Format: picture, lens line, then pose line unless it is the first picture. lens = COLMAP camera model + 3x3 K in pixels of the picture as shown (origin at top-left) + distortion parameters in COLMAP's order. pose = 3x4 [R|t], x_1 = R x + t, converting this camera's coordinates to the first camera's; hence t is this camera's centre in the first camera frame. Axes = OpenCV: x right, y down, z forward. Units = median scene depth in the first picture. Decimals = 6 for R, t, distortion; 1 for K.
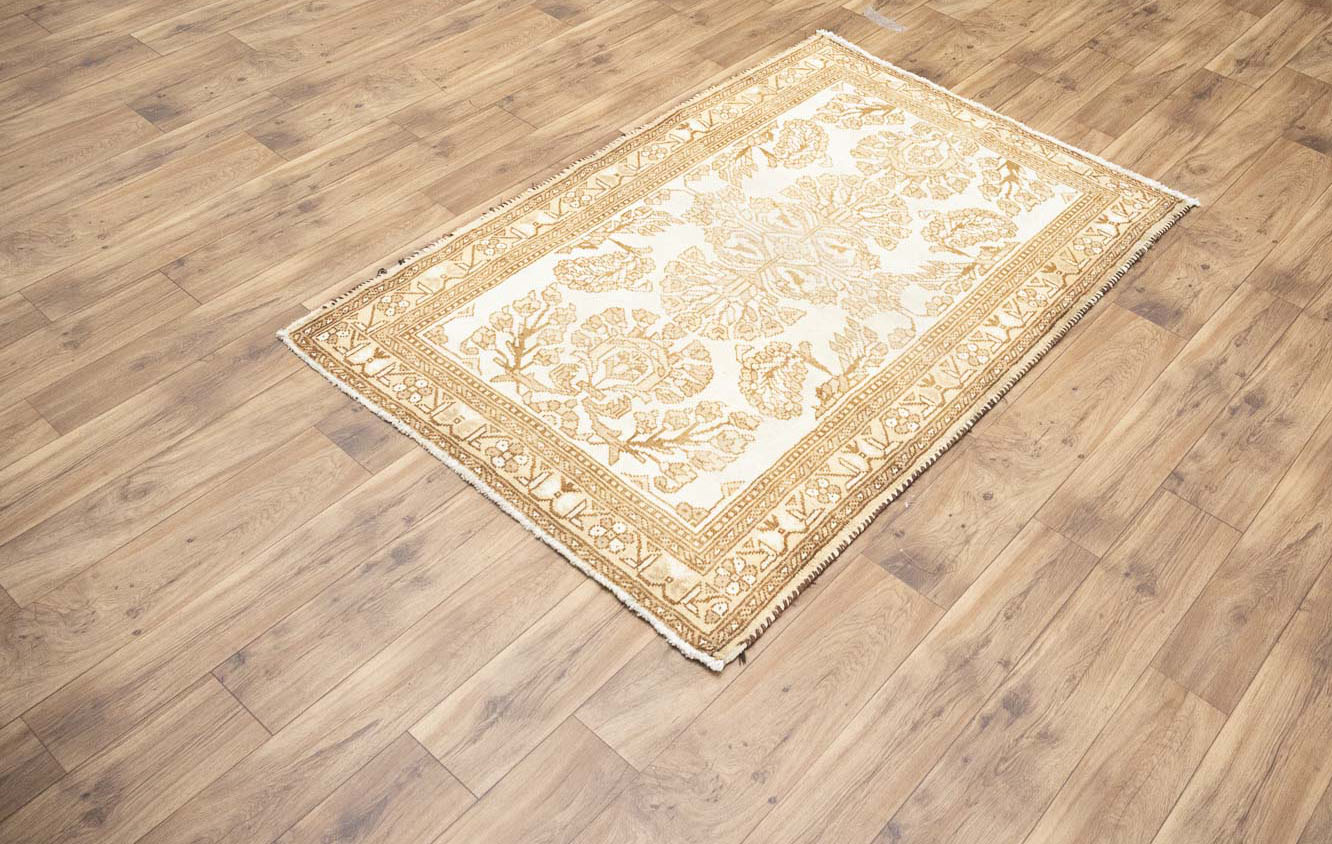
lens RADIAL K [[1164.3, 0, 728.4], [0, 1164.3, 423.4], [0, 0, 1]] dist [-0.012773, -0.002137]
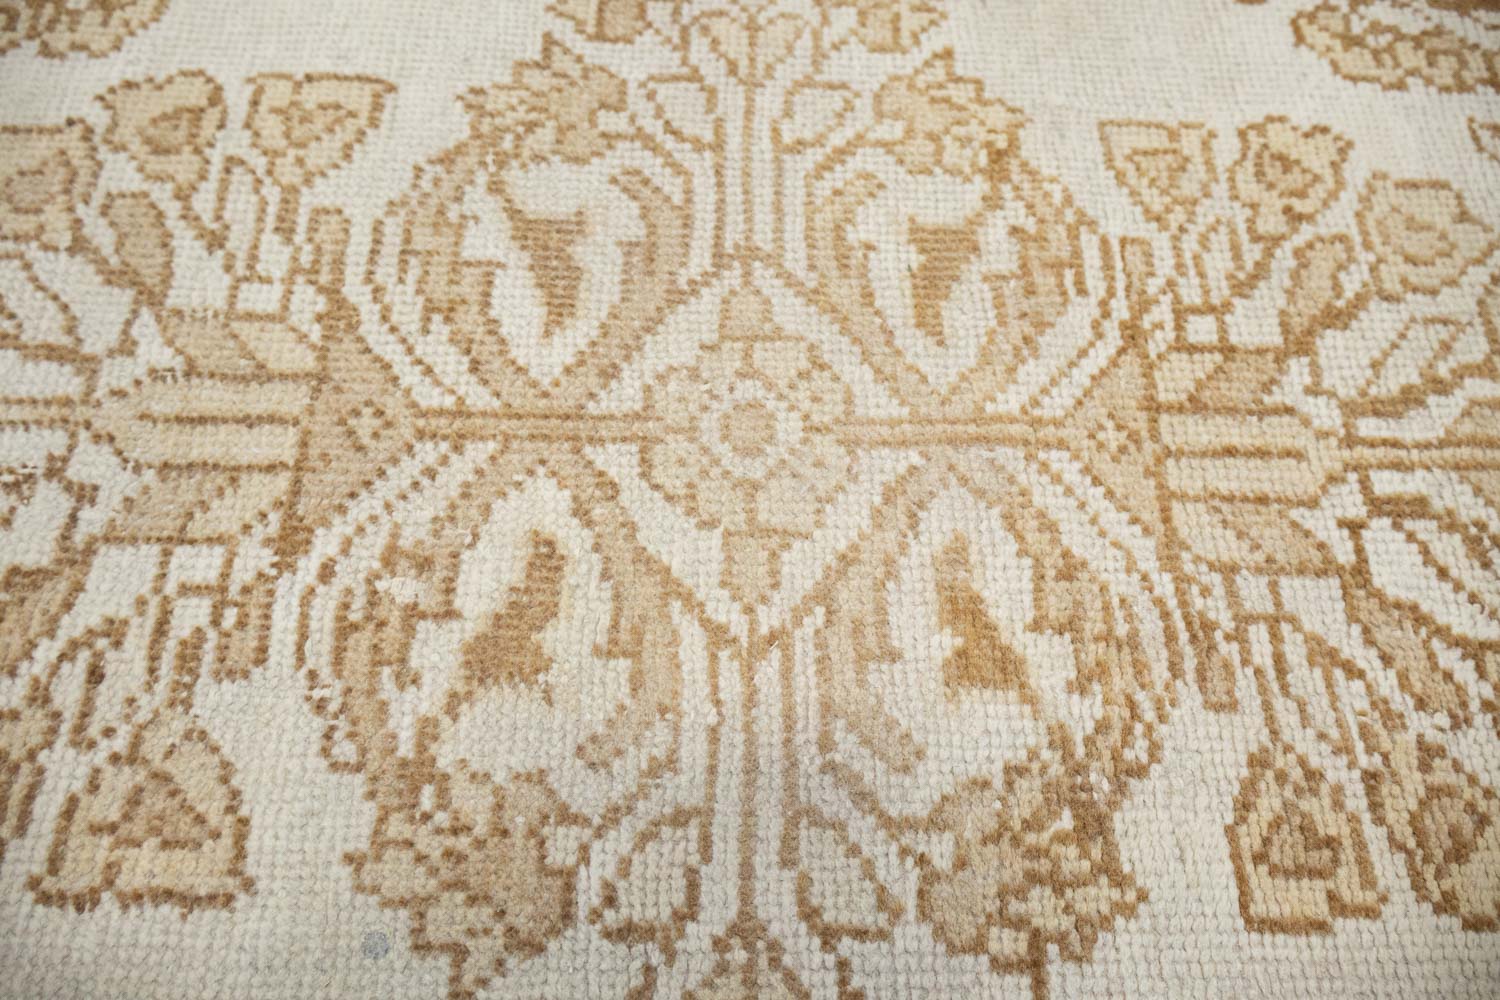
lens RADIAL K [[1264.0, 0, 758.2], [0, 1264.0, 495.0], [0, 0, 1]] dist [0.010534, -0.010248]
pose [[0.655986, 0.661653, -0.363177, 0.137172], [-0.559547, 0.749241, 0.354323, -0.230270], [0.506546, -0.029216, 0.861718, 0.957165]]
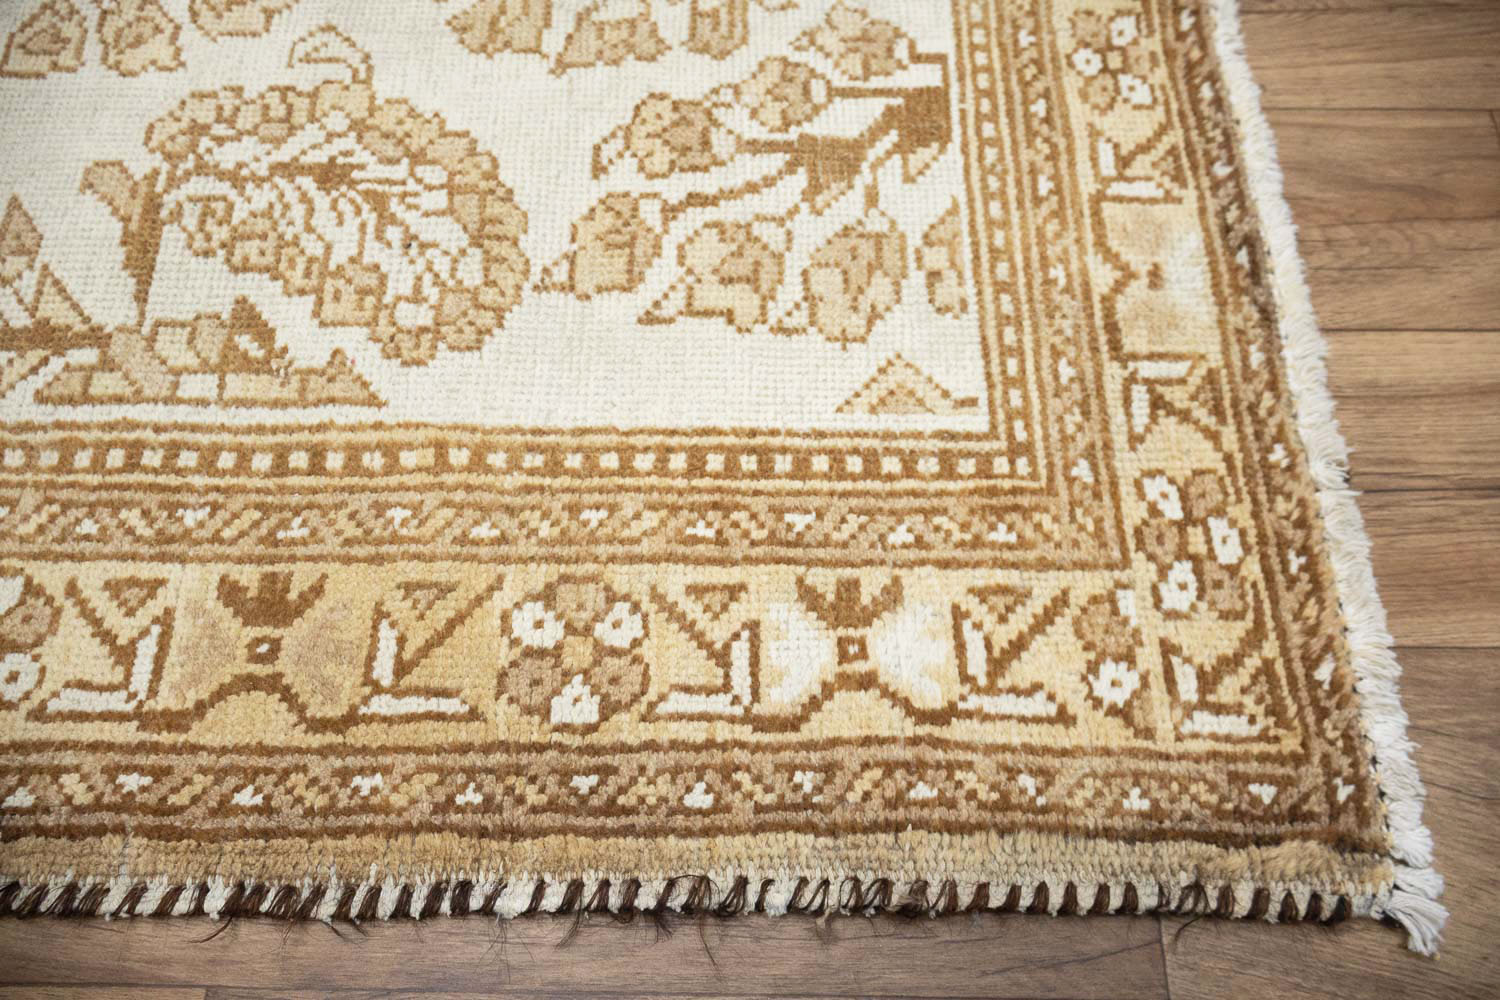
lens RADIAL K [[1215.6, 0, 750.0], [0, 1215.6, 500.0], [0, 0, 1]] dist [0.003016, 0.002556]
pose [[0.644287, 0.680490, -0.349039, 0.434681], [-0.537177, 0.727516, 0.426804, -0.309275], [0.544367, -0.087489, 0.834273, 0.977516]]
